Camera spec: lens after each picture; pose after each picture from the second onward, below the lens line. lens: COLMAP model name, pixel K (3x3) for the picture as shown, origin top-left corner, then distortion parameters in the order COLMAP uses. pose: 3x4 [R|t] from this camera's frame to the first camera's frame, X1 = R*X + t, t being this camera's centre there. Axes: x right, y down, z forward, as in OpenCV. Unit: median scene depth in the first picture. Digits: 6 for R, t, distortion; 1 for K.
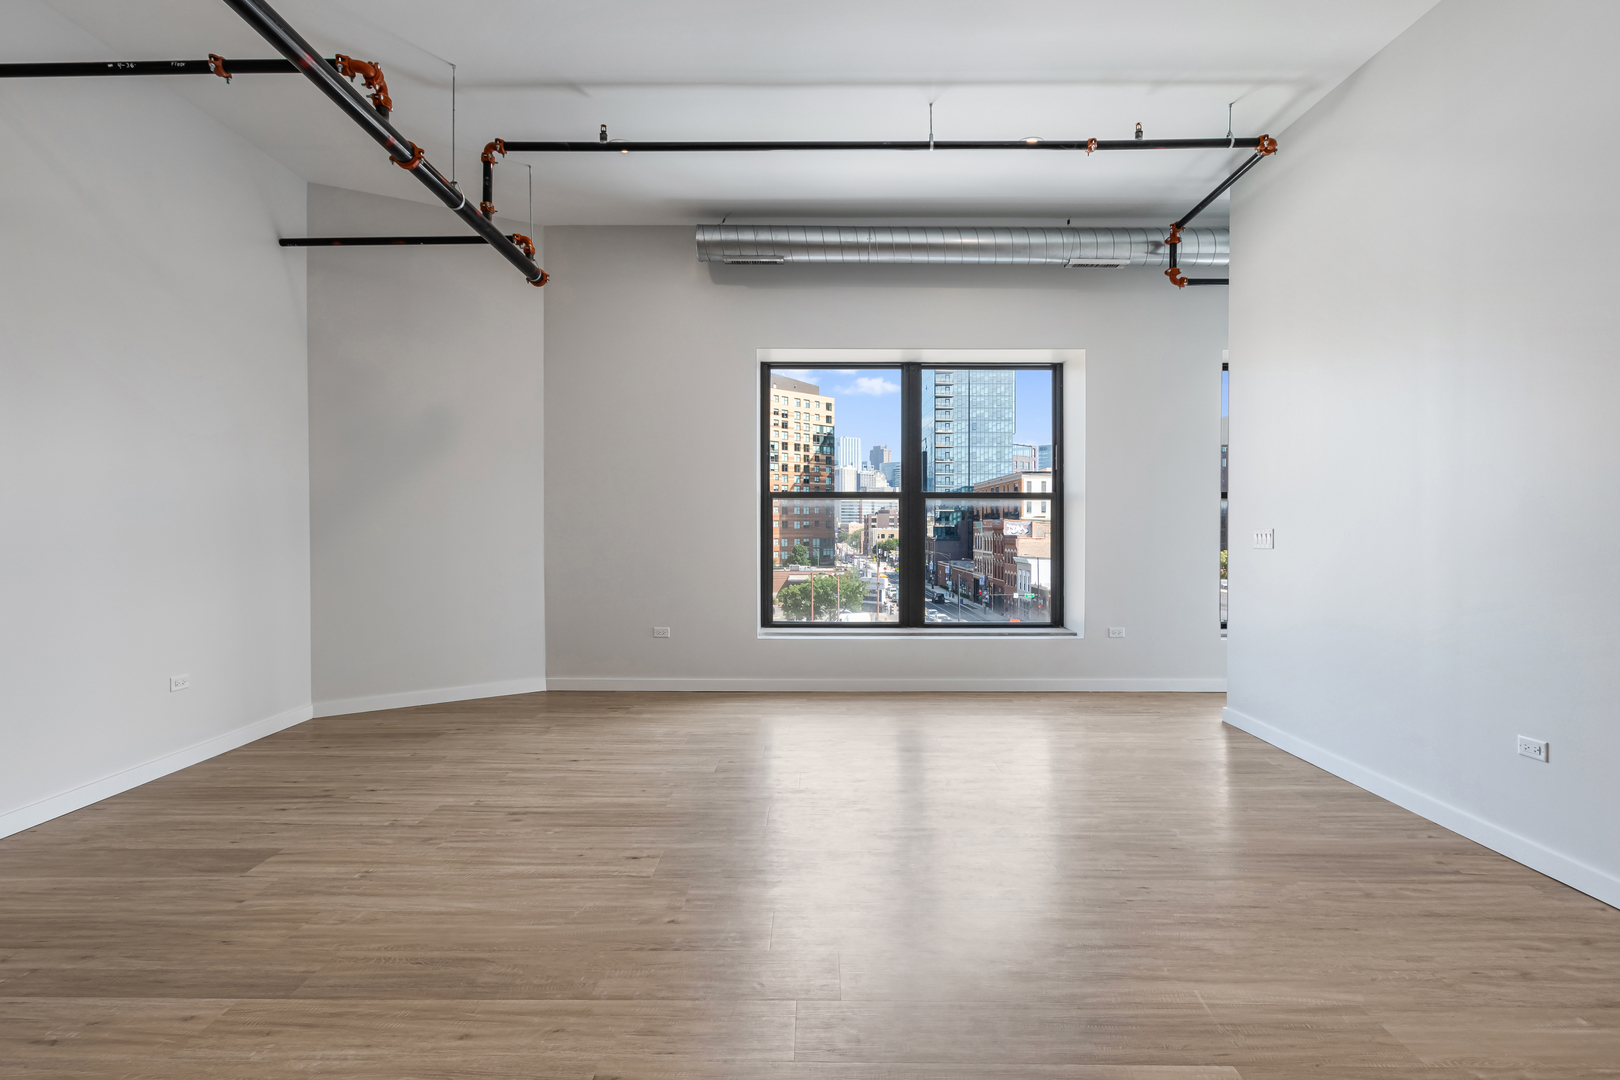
lens RADIAL K [[796.2, 0, 810.0], [0, 796.2, 540.0], [0, 0, 1]] dist [-0.003917, -0.001335]
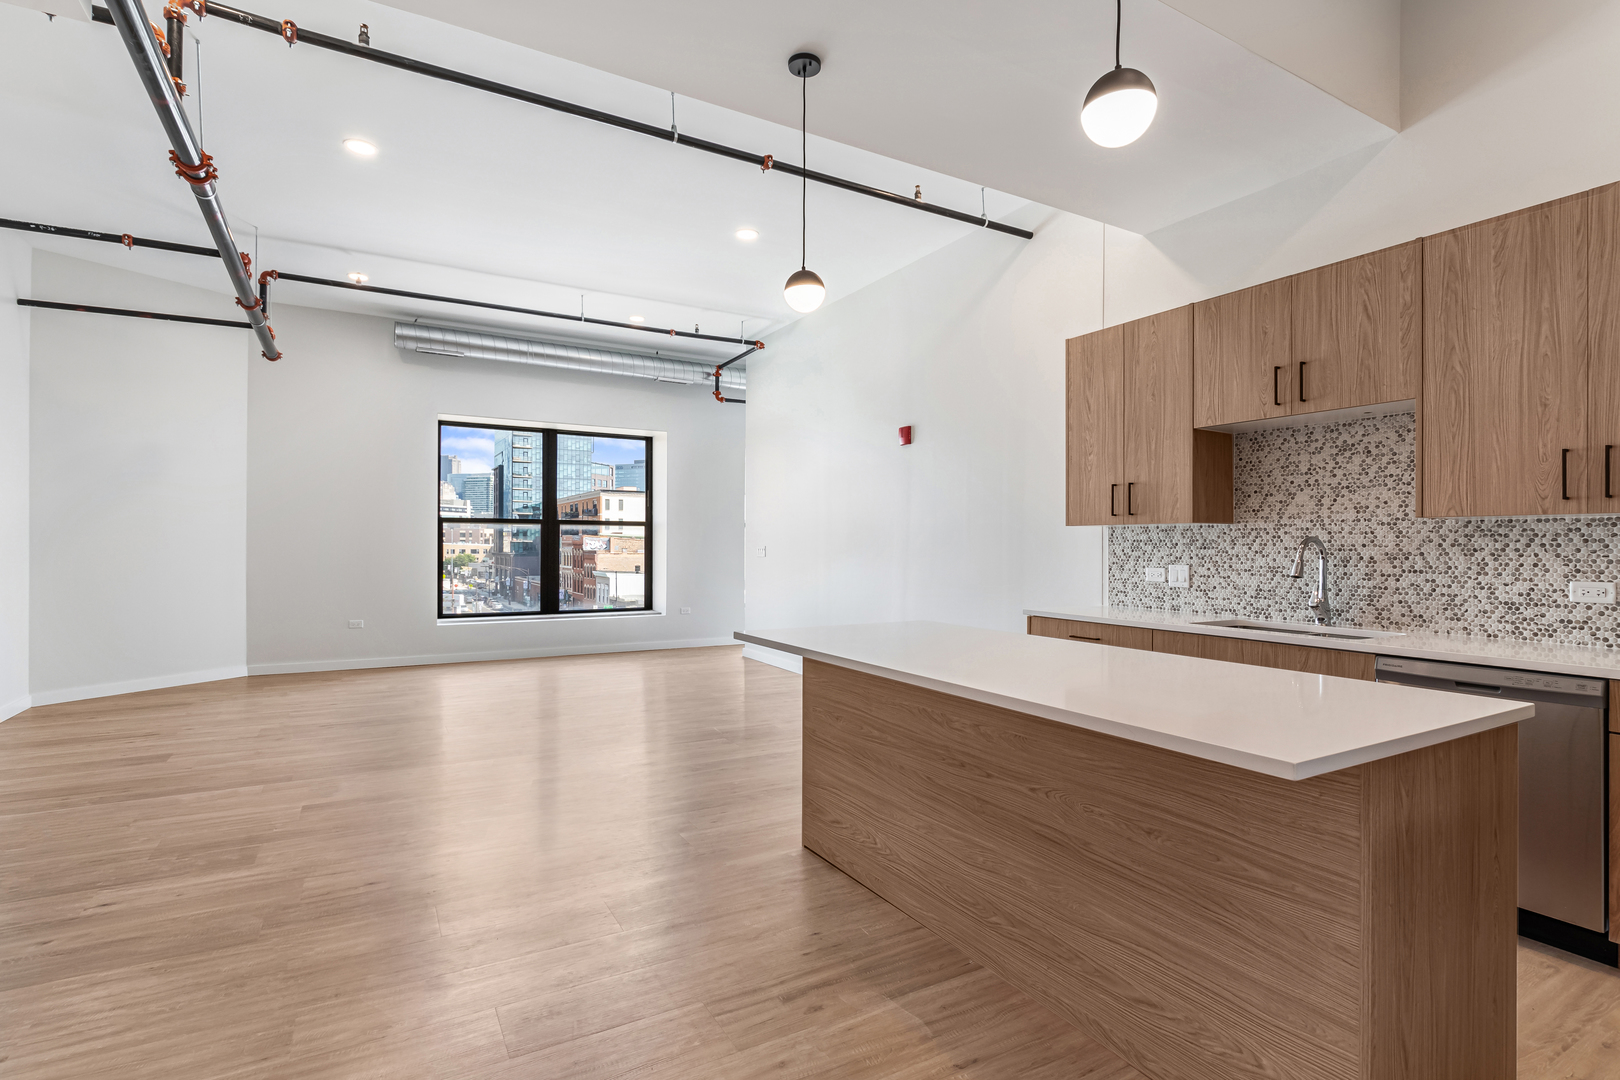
lens RADIAL K [[796.2, 0, 810.0], [0, 796.2, 540.0], [0, 0, 1]] dist [-0.003917, -0.001335]
pose [[0.866653, 0.004712, 0.498890, -0.218393], [0.004913, 0.999826, -0.017979, 0.006656], [-0.498888, 0.018032, 0.866479, -0.568164]]
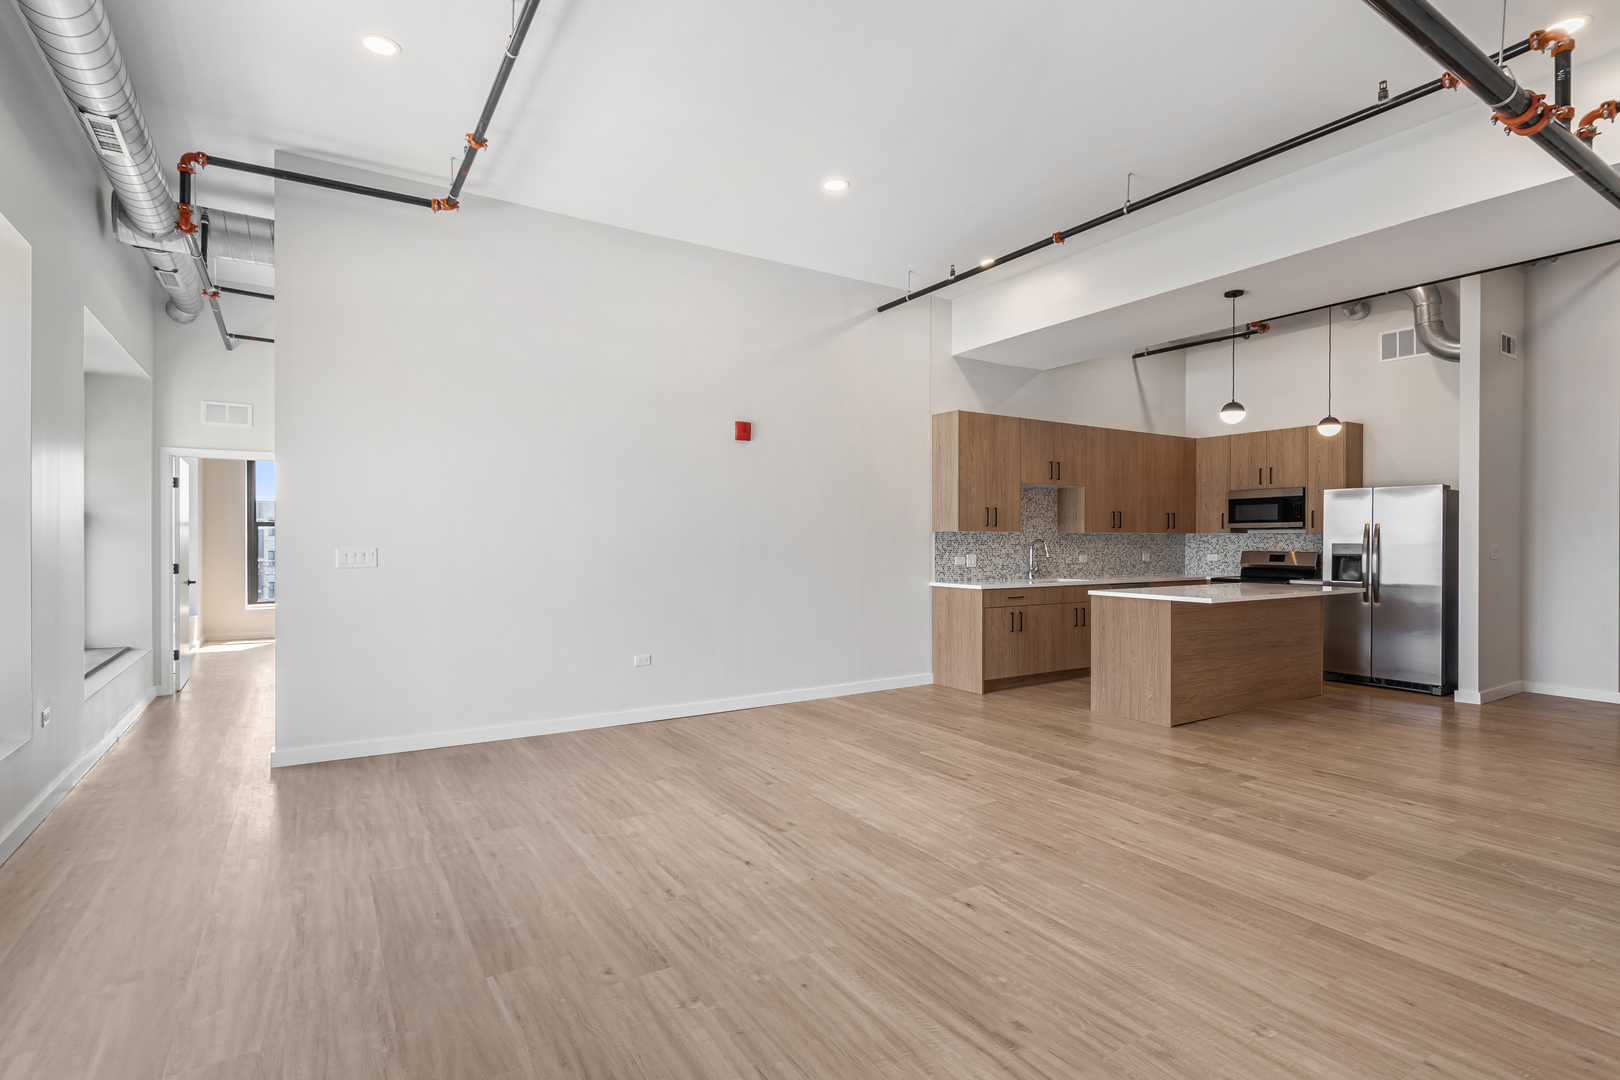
lens RADIAL K [[787.8, 0, 810.0], [0, 787.8, 540.0], [0, 0, 1]] dist [-0.003540, -0.000934]
pose [[-0.534703, -0.001788, 0.845038, -0.533322], [0.011523, 0.999889, 0.009407, -0.023686], [-0.844961, 0.014767, -0.534623, 0.973224]]
